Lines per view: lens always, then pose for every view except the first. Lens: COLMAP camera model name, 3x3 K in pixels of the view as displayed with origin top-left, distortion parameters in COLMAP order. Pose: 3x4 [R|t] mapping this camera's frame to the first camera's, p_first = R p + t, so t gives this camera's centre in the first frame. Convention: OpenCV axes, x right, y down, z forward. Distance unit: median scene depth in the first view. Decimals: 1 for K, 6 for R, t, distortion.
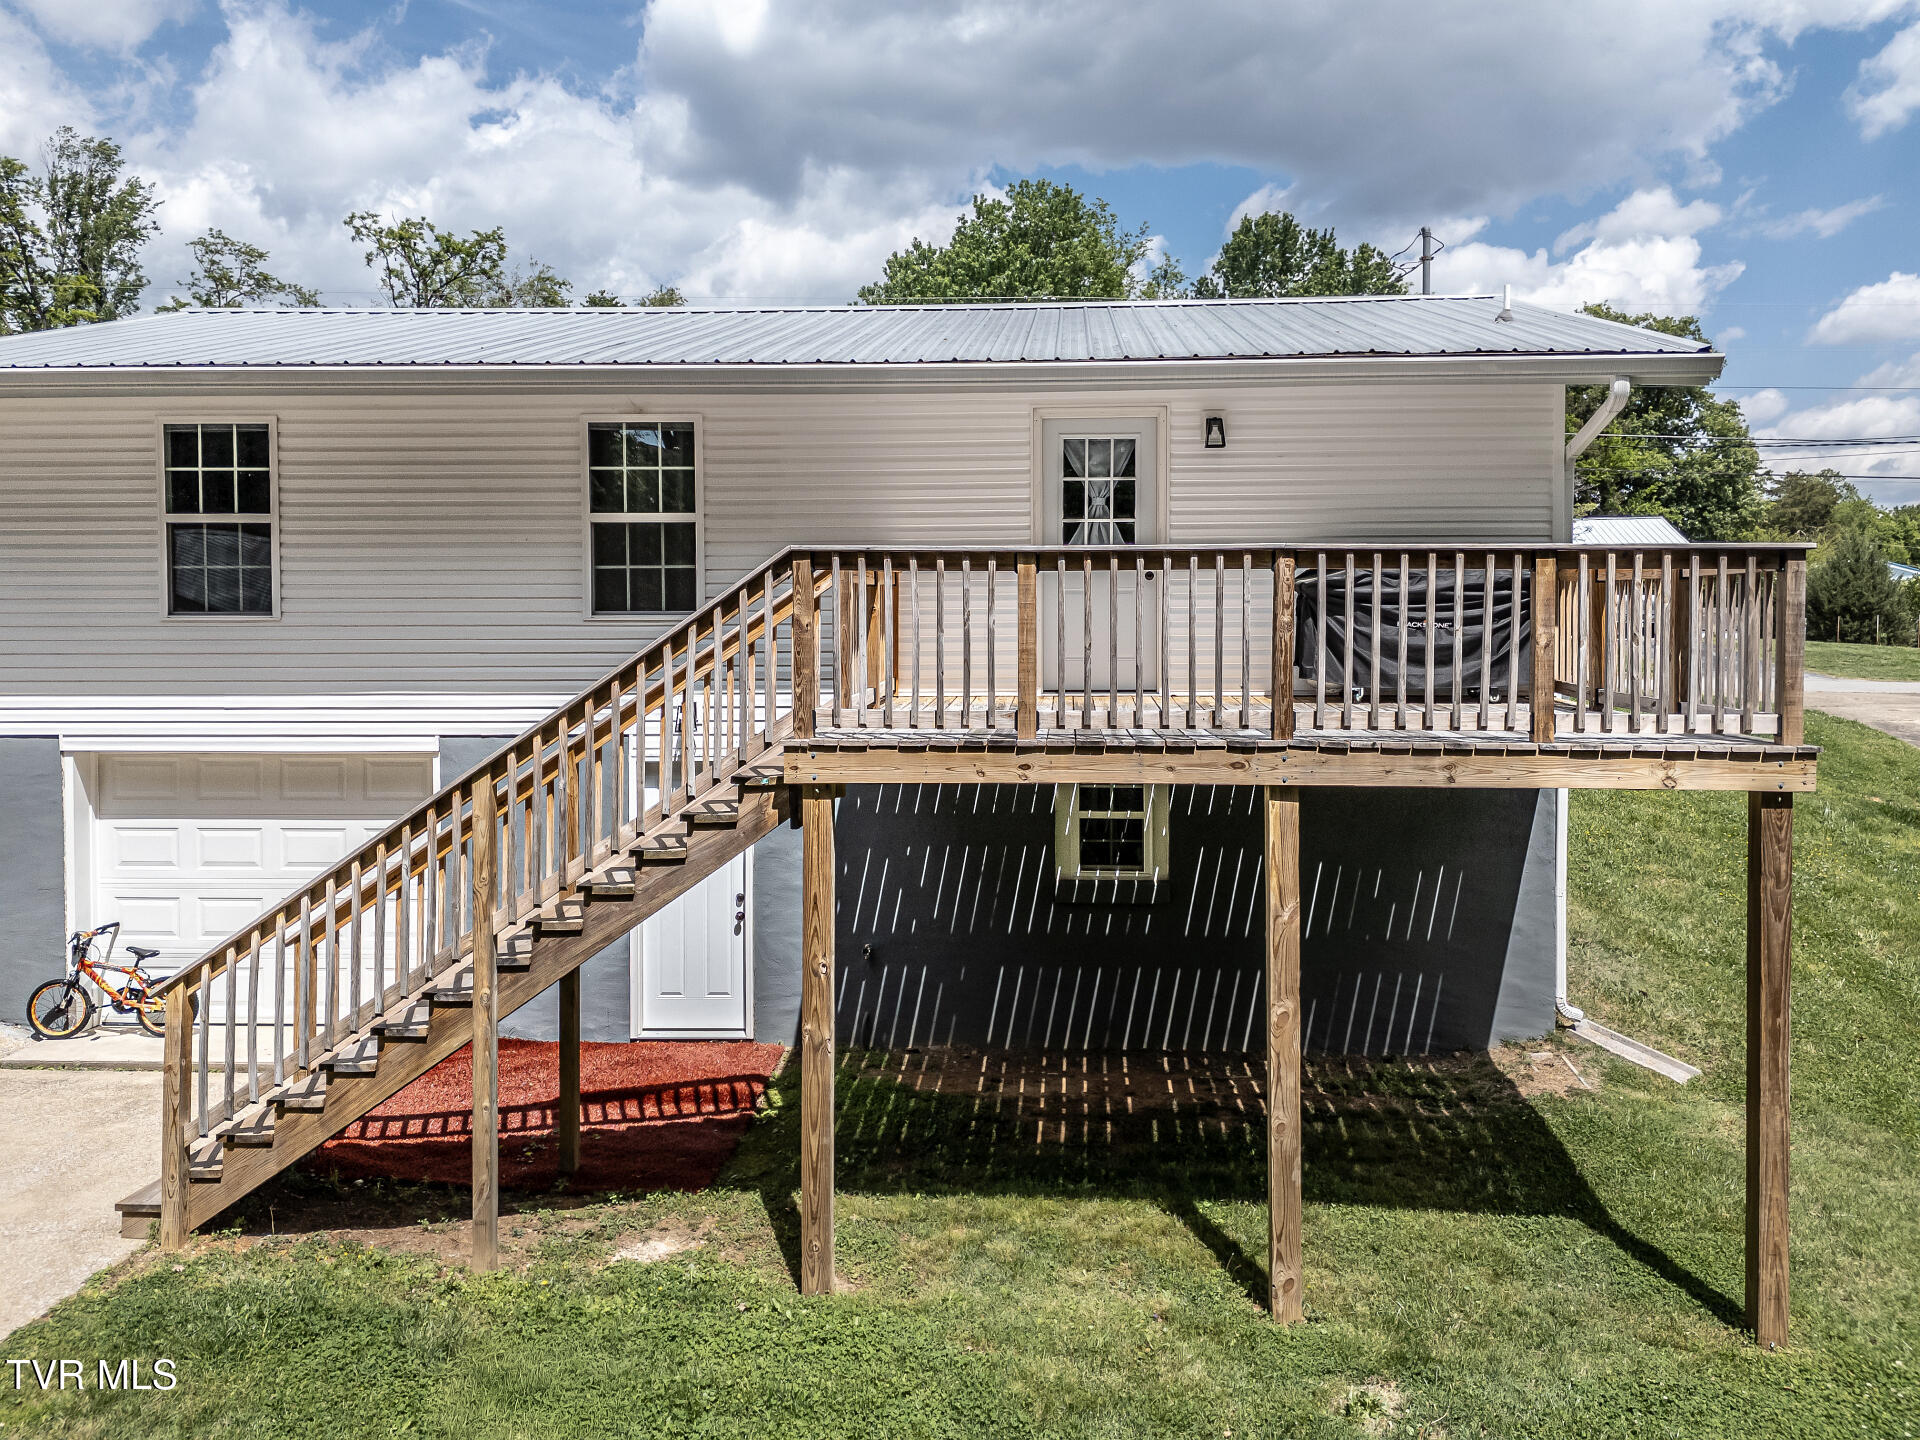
lens RADIAL K [[1423.9, 0, 964.4], [0, 1423.9, 706.1], [0, 0, 1]] dist [0.073065, -0.076332]
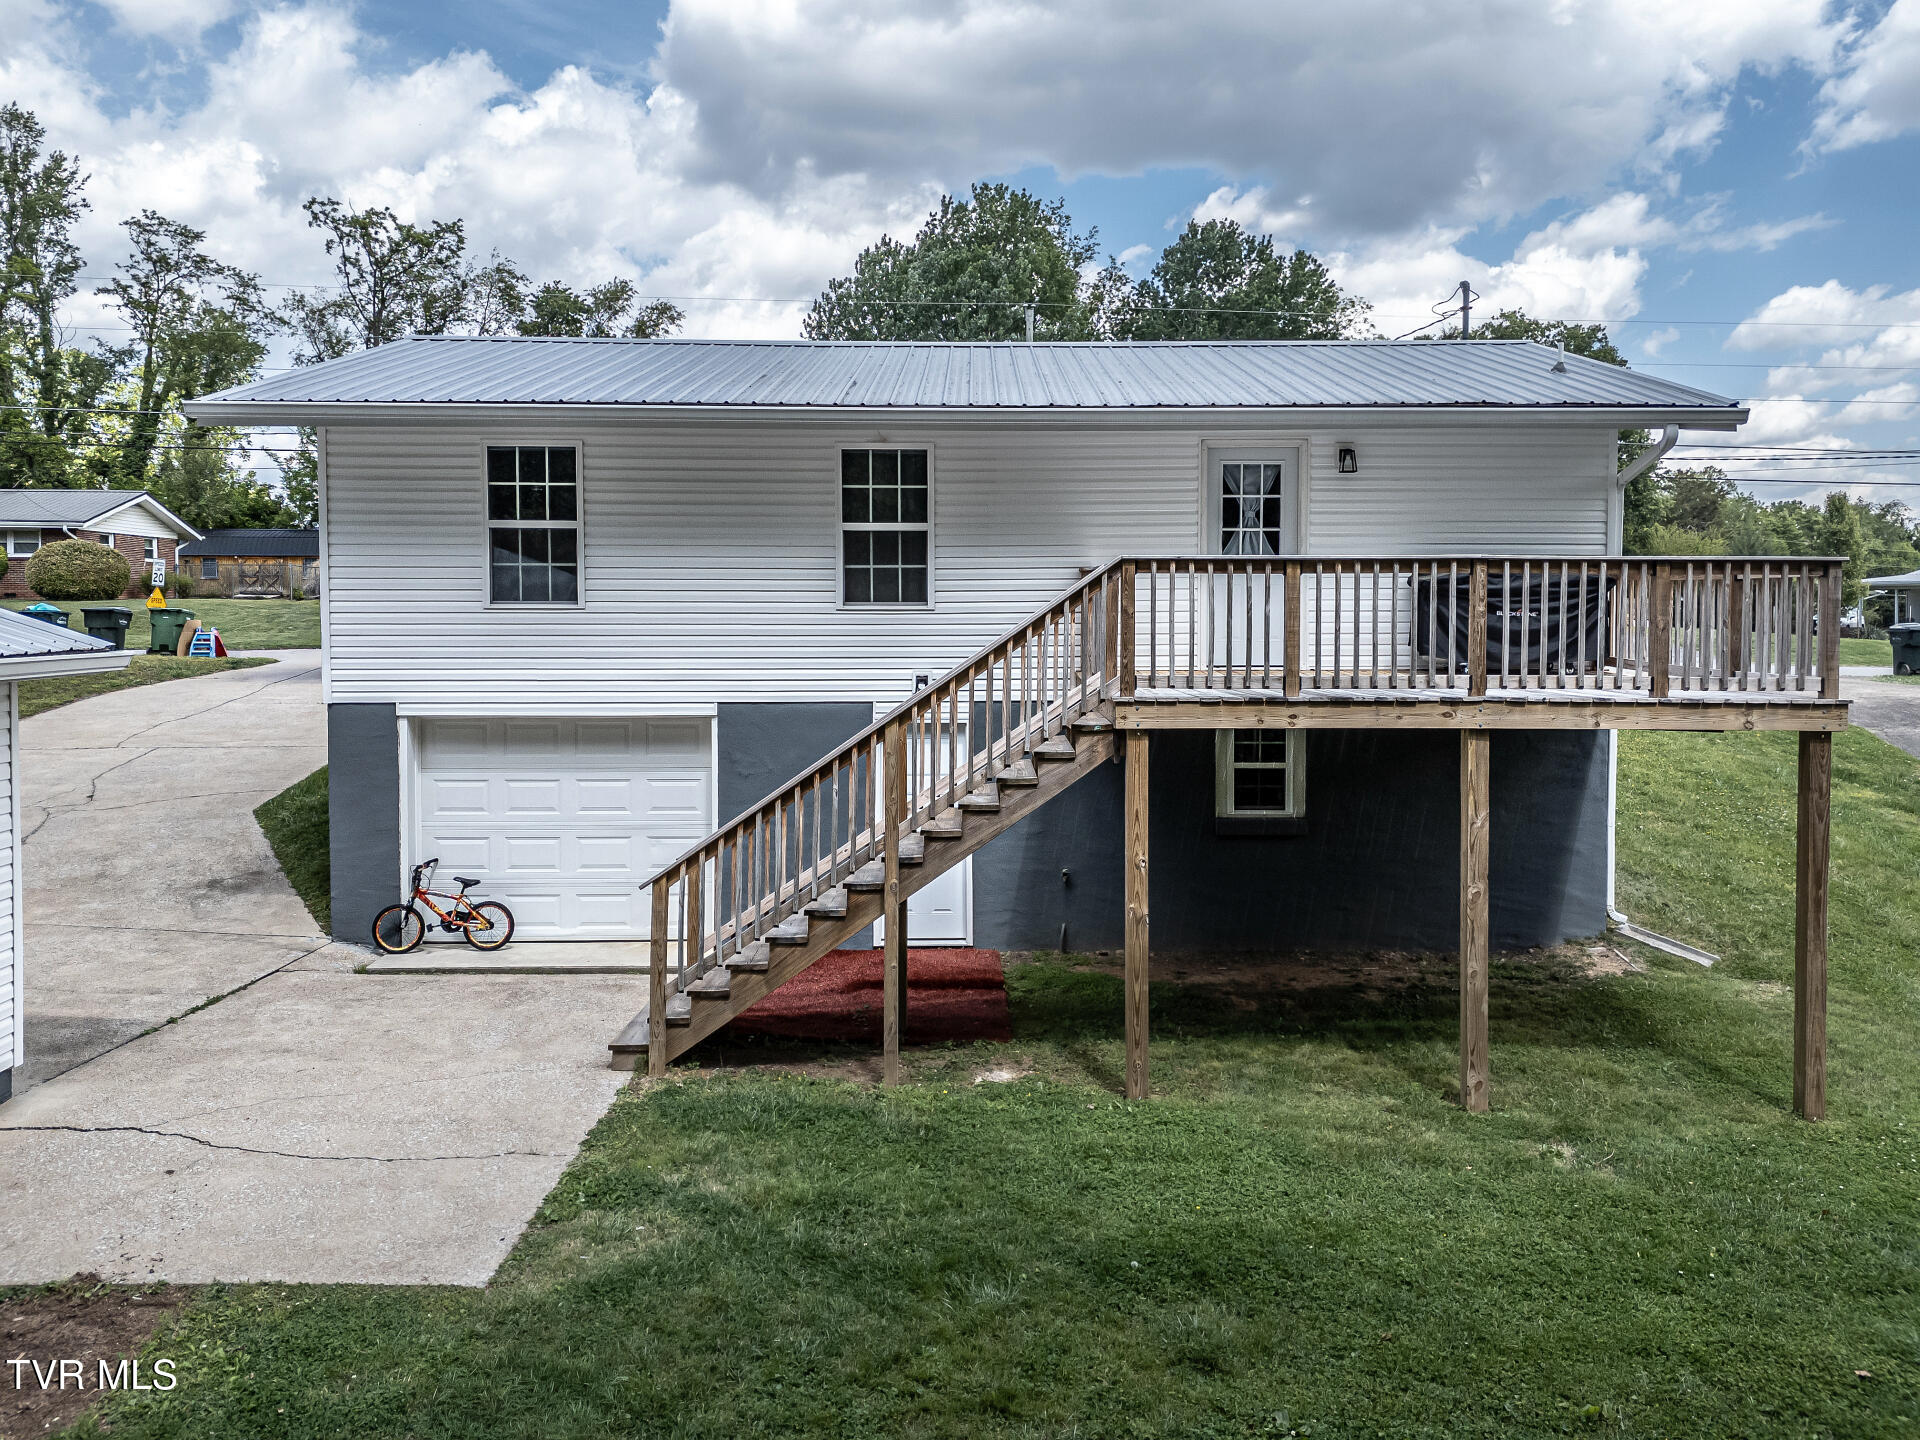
lens RADIAL K [[1423.9, 0, 966.4], [0, 1423.9, 703.5], [0, 0, 1]] dist [0.073065, -0.076332]
pose [[0.997938, -0.000933, 0.064182, -0.287730], [0.000480, 0.999975, 0.007083, 0.016156], [-0.064187, -0.007037, 0.997913, -0.288206]]
